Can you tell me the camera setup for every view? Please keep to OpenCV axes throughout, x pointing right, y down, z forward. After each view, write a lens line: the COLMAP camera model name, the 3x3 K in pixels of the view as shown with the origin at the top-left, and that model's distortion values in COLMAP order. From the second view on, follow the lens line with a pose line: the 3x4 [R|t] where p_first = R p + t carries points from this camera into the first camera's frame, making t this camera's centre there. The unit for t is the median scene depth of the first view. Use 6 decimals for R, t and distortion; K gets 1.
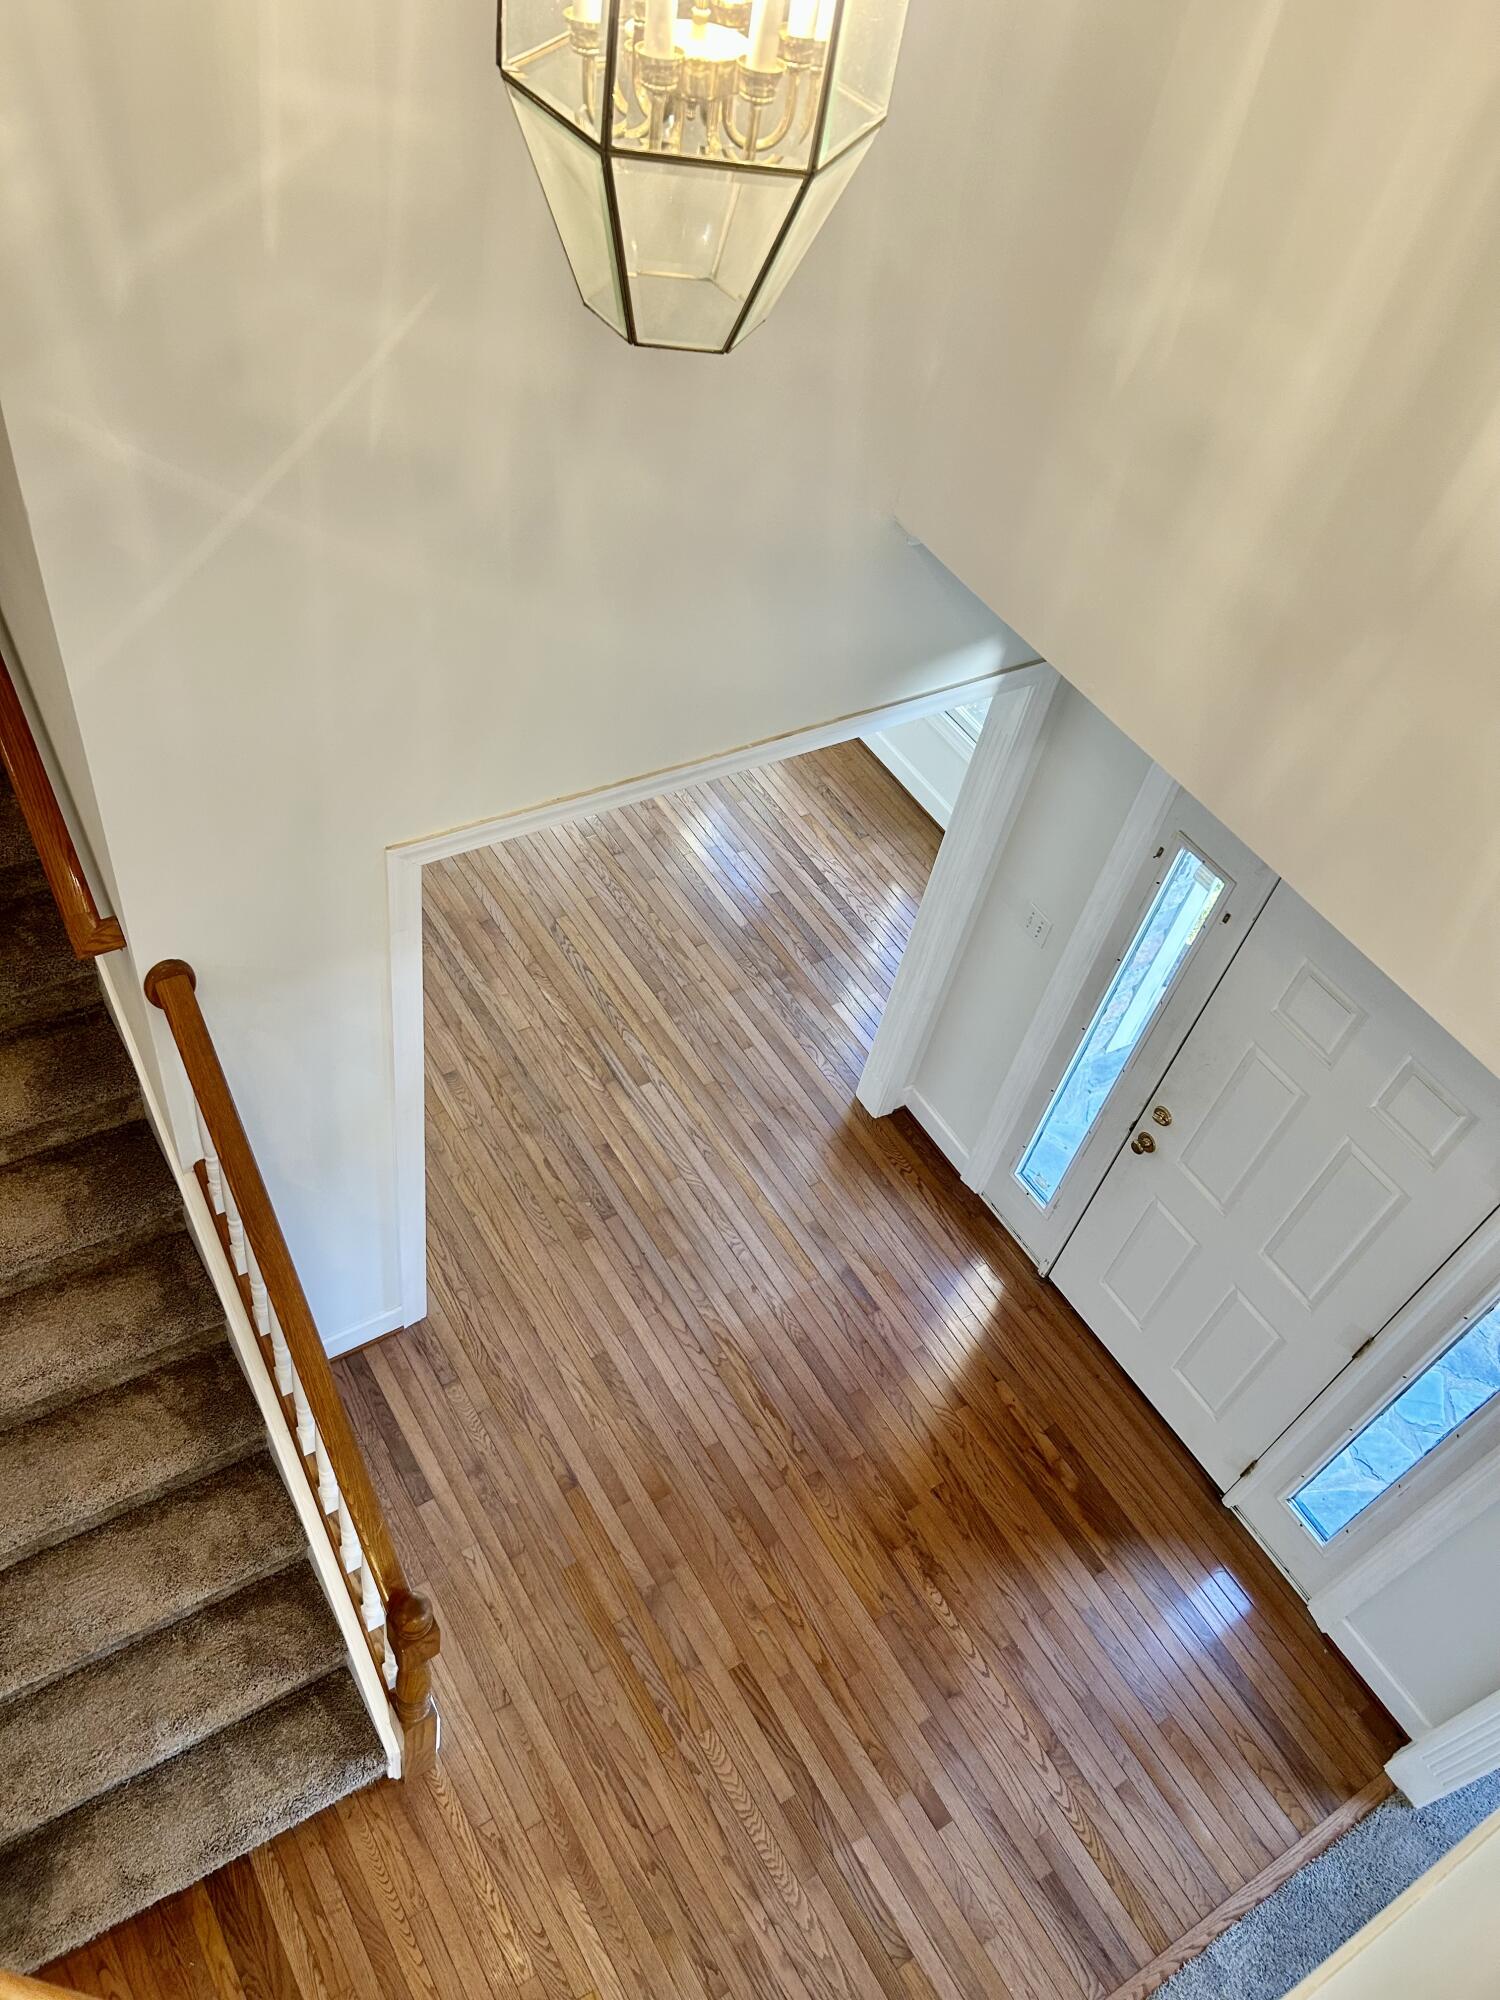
lens RADIAL K [[1515.5, 0, 753.0], [0, 1515.5, 1005.1], [0, 0, 1]] dist [0.043538, -0.041635]
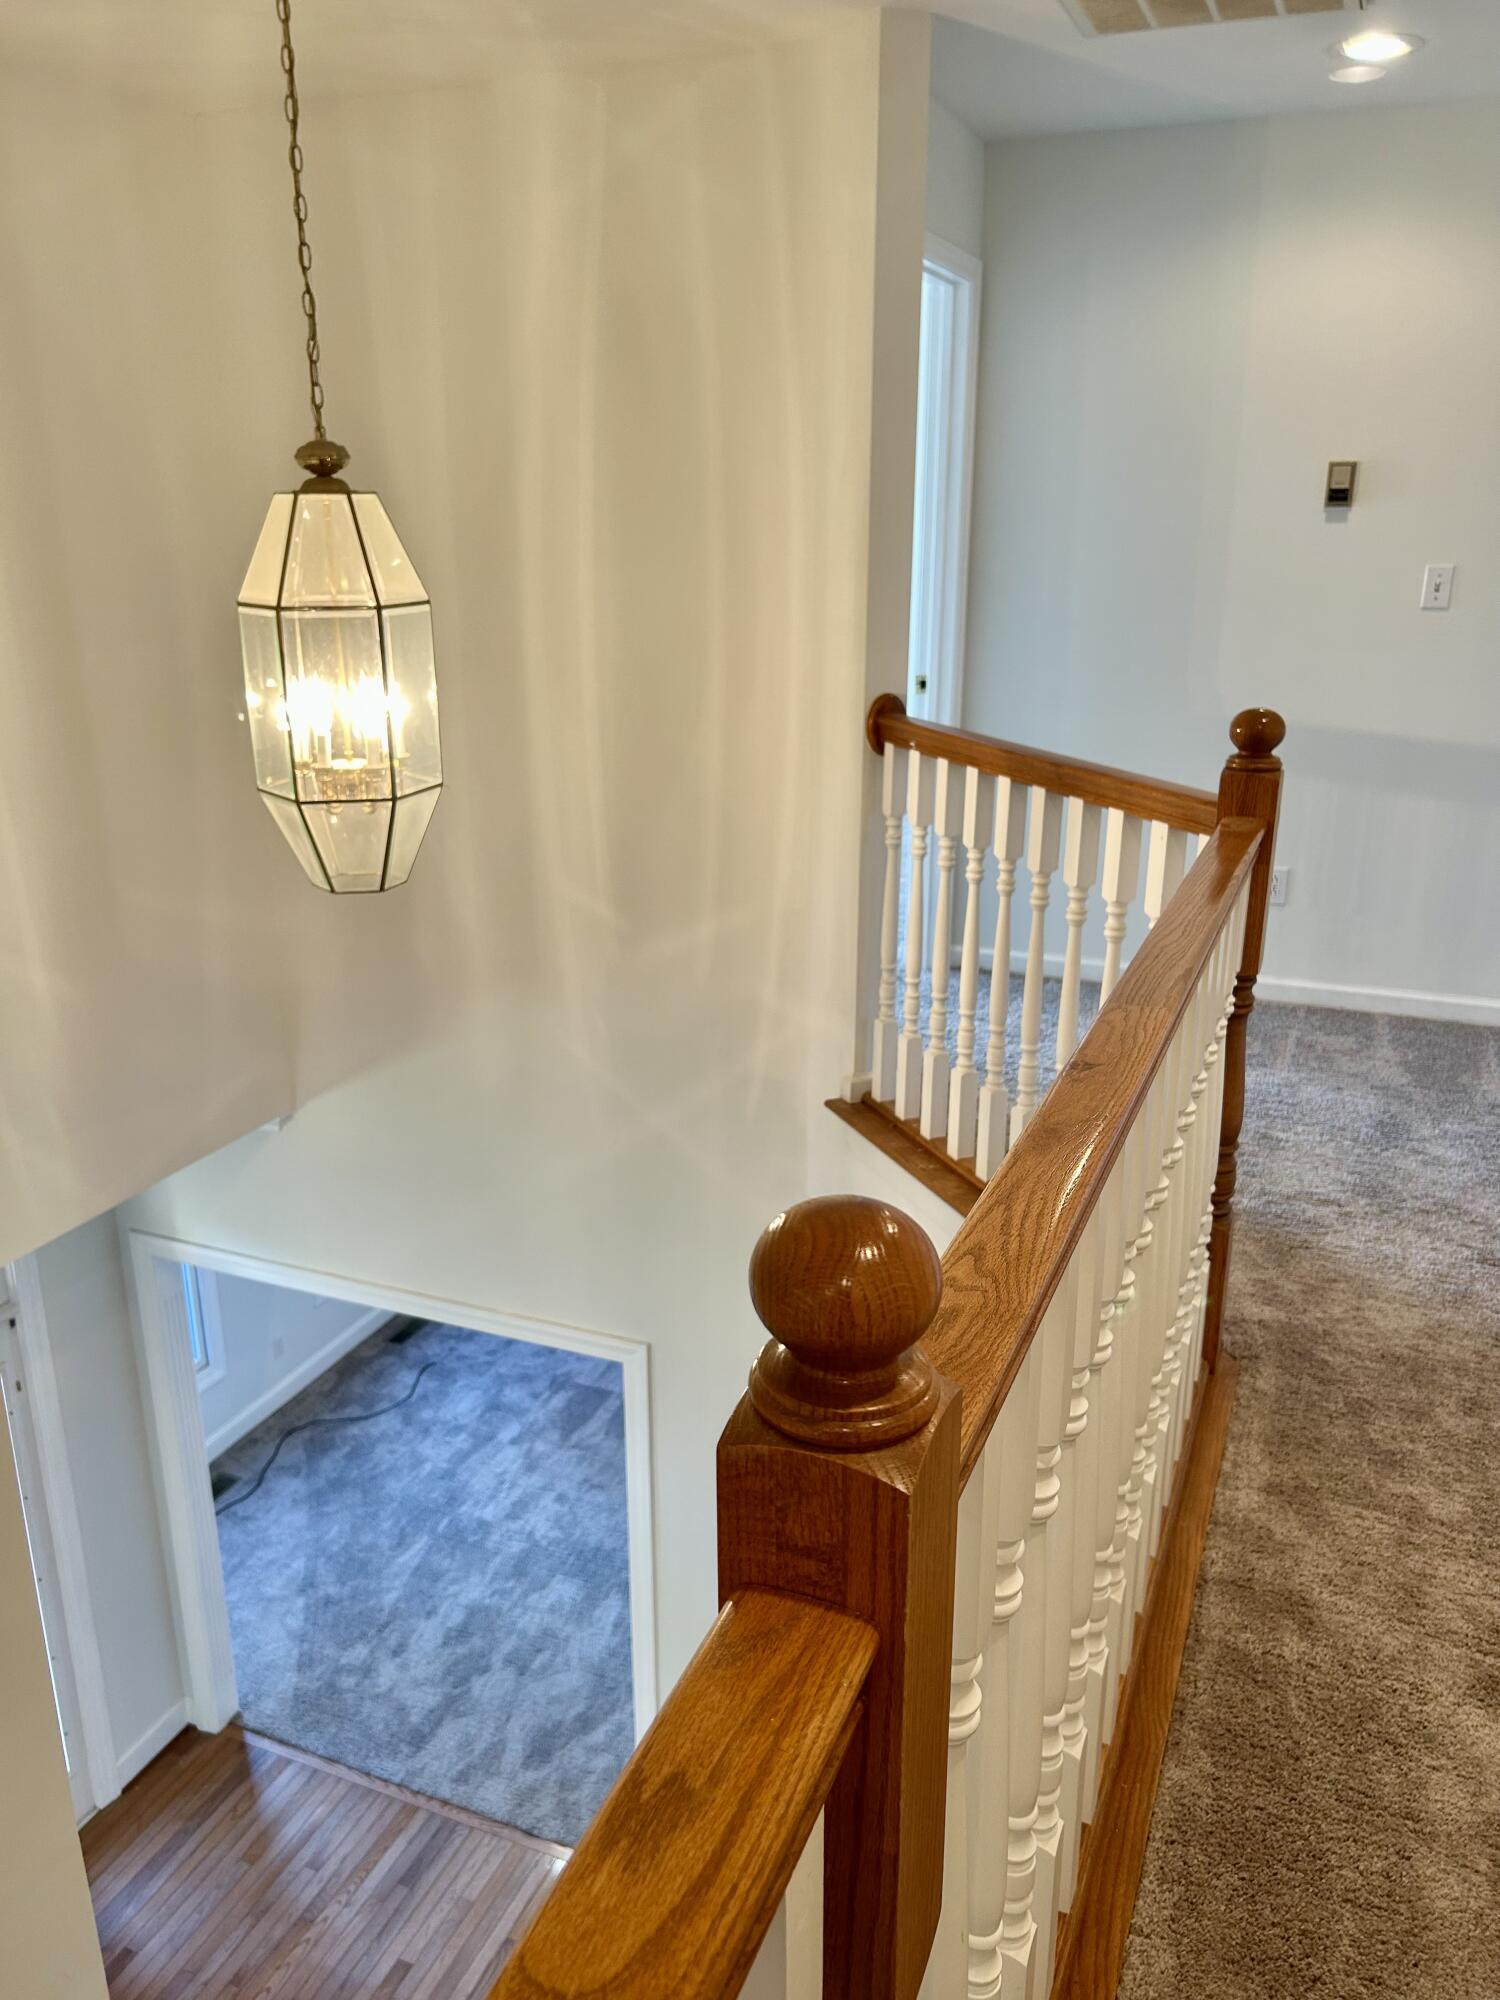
lens RADIAL K [[1515.5, 0, 750.0], [0, 1515.5, 1000.8], [0, 0, 1]] dist [0.043538, -0.041635]
pose [[-0.571287, -0.400153, 0.716595, -0.574313], [0.553170, 0.457278, 0.696348, -0.480713], [-0.606329, 0.794213, -0.039884, 0.286408]]
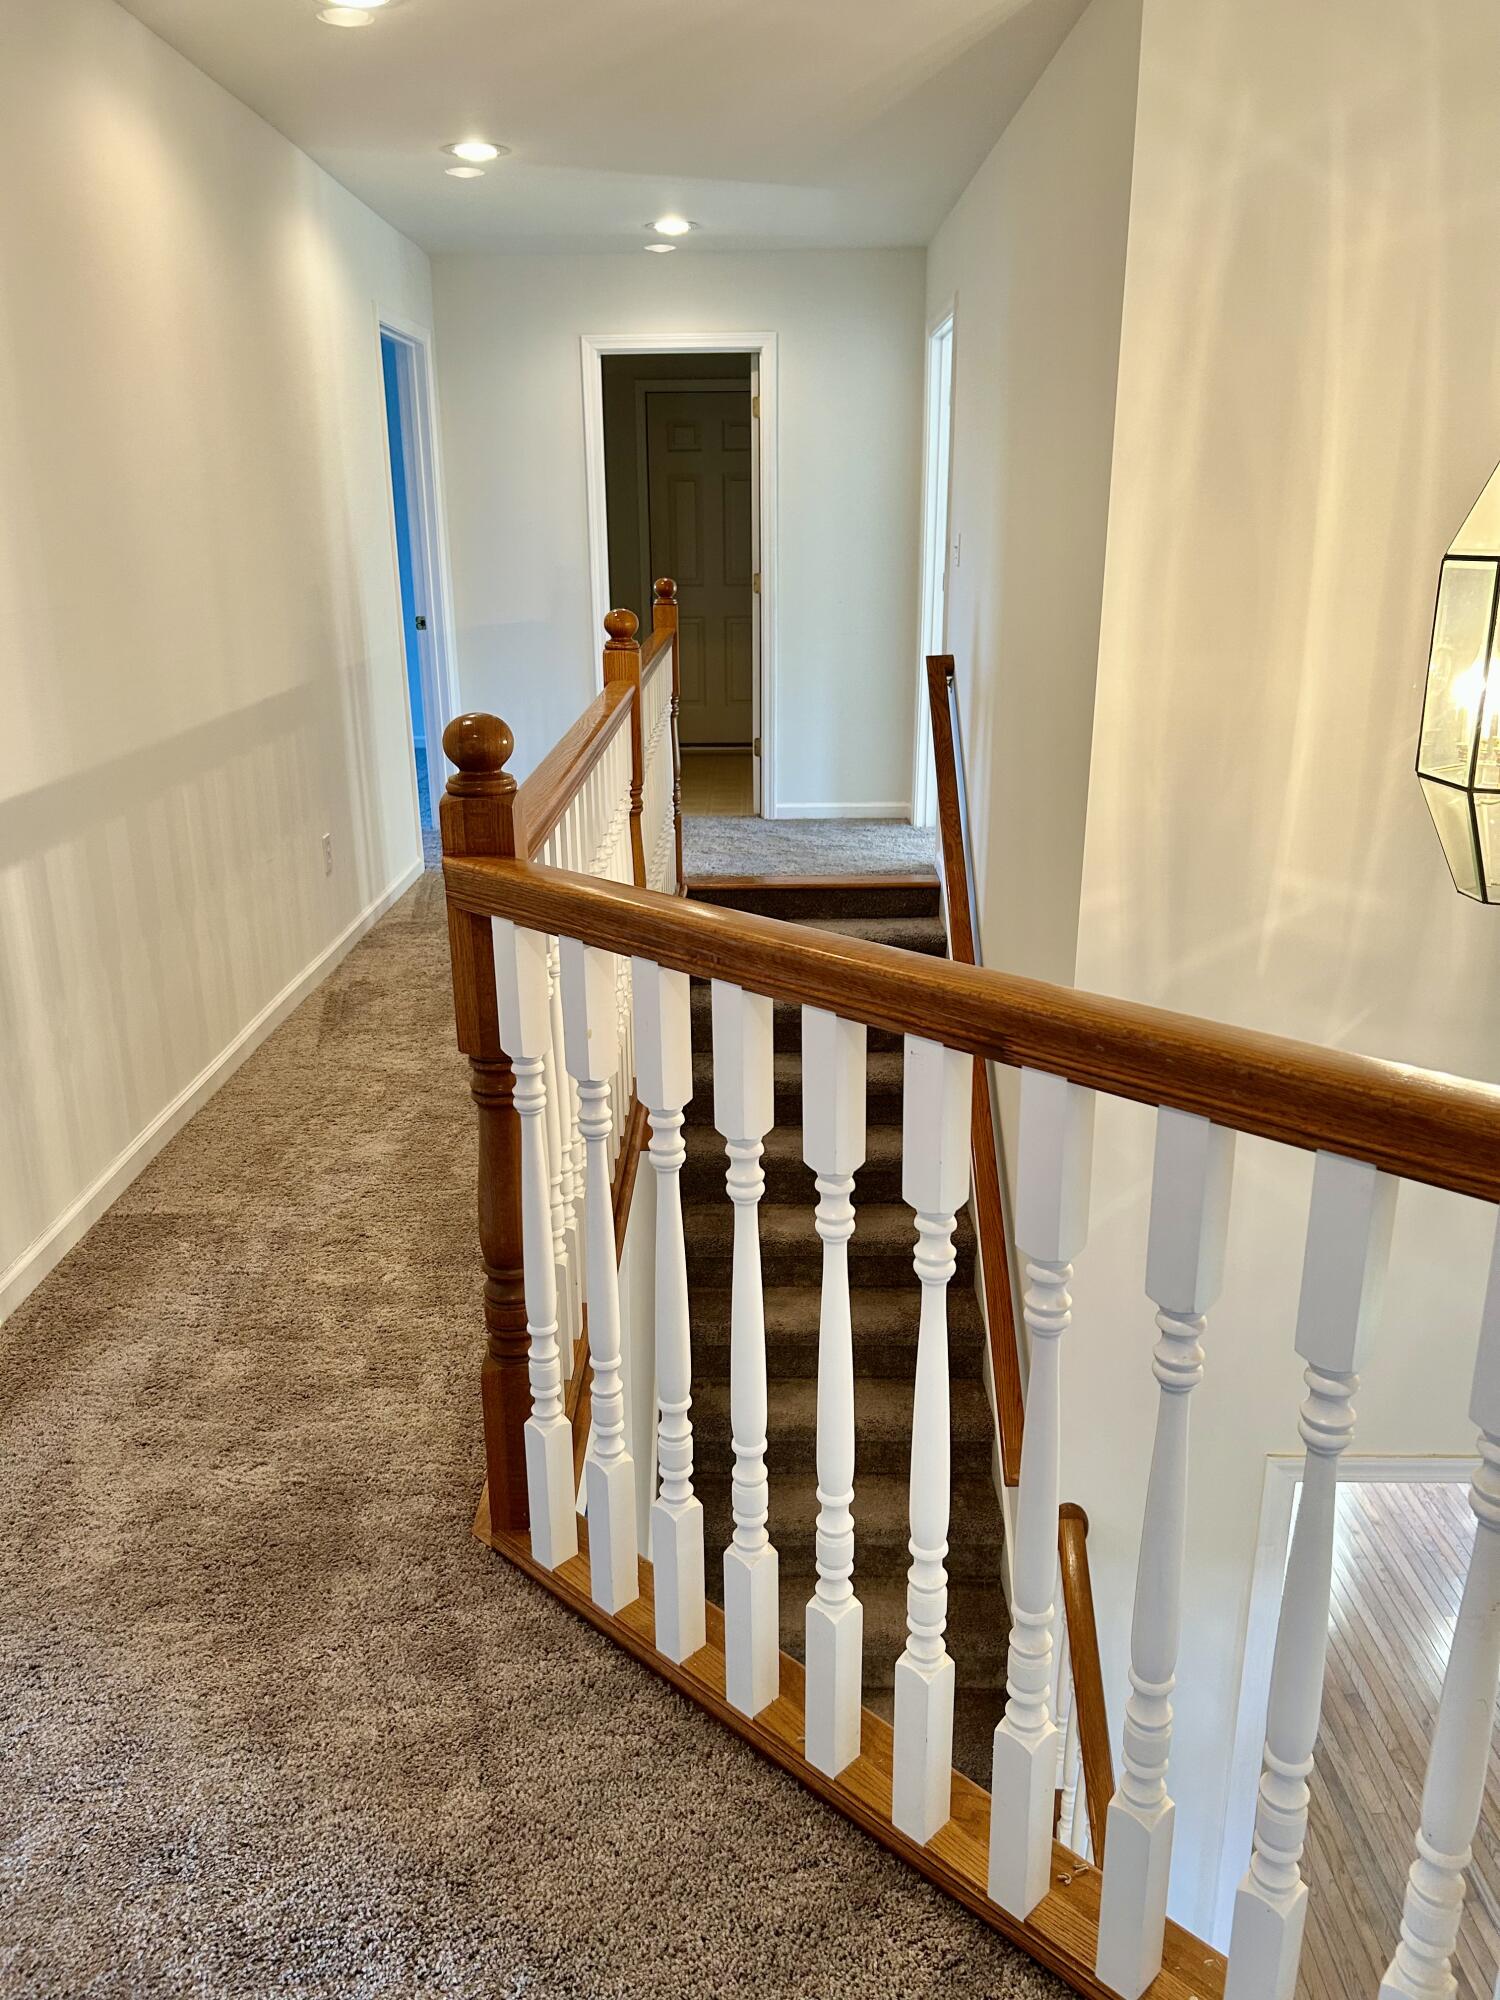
lens RADIAL K [[1515.5, 0, 746.2], [0, 1515.5, 1002.7], [0, 0, 1]] dist [0.043538, -0.041635]
pose [[0.832033, 0.017135, -0.554462, 0.053698], [-0.318267, 0.833395, -0.451840, 0.203966], [0.454343, 0.552412, 0.698866, -0.148618]]
